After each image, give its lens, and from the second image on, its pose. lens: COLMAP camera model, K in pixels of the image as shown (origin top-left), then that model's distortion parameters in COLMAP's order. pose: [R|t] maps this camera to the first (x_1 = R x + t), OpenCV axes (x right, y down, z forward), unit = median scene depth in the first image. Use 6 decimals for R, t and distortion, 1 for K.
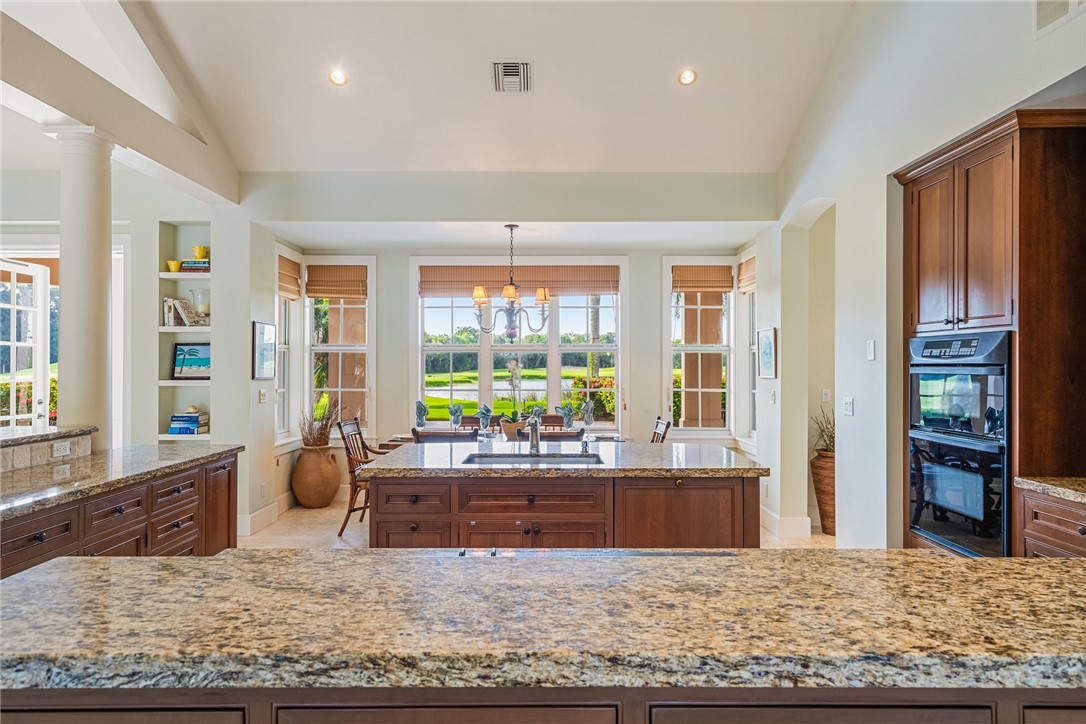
lens RADIAL K [[649.9, 0, 543.0], [0, 649.9, 358.2], [0, 0, 1]] dist [0.002739, 0.002099]
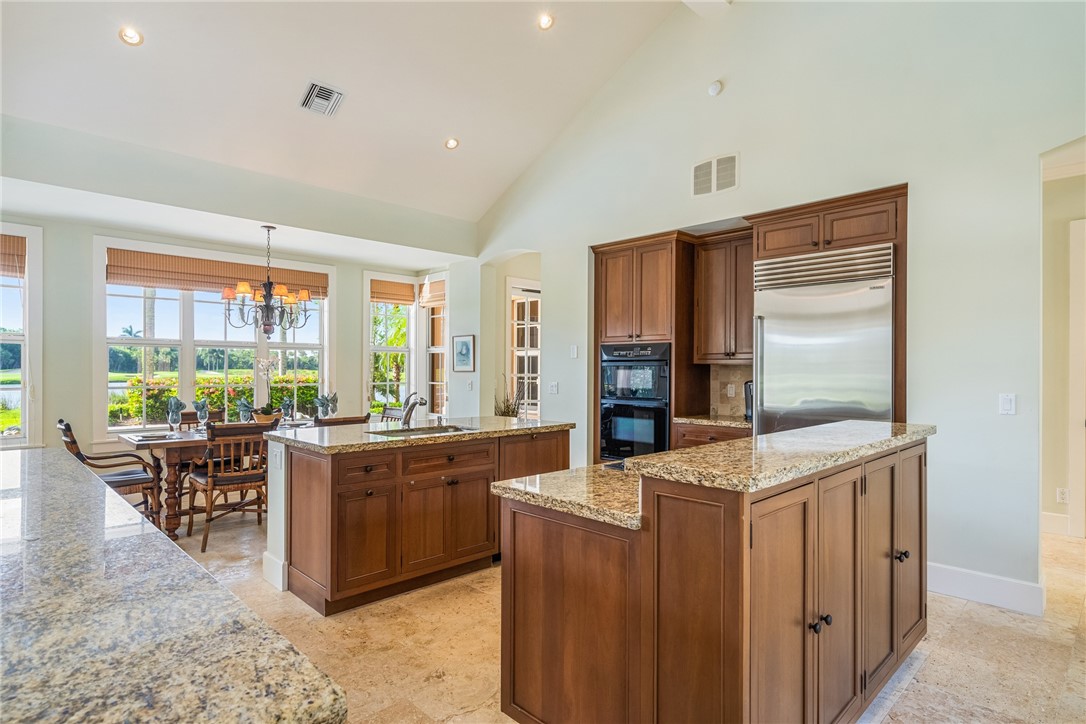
lens RADIAL K [[562.0, 0, 553.0], [0, 562.0, 363.6], [0, 0, 1]] dist [-0.000501, 0.003683]
pose [[0.714061, 0.009236, 0.700023, -0.595923], [-0.011193, 0.999936, -0.001775, 0.023198], [-0.699994, -0.006568, 0.714118, 0.045279]]
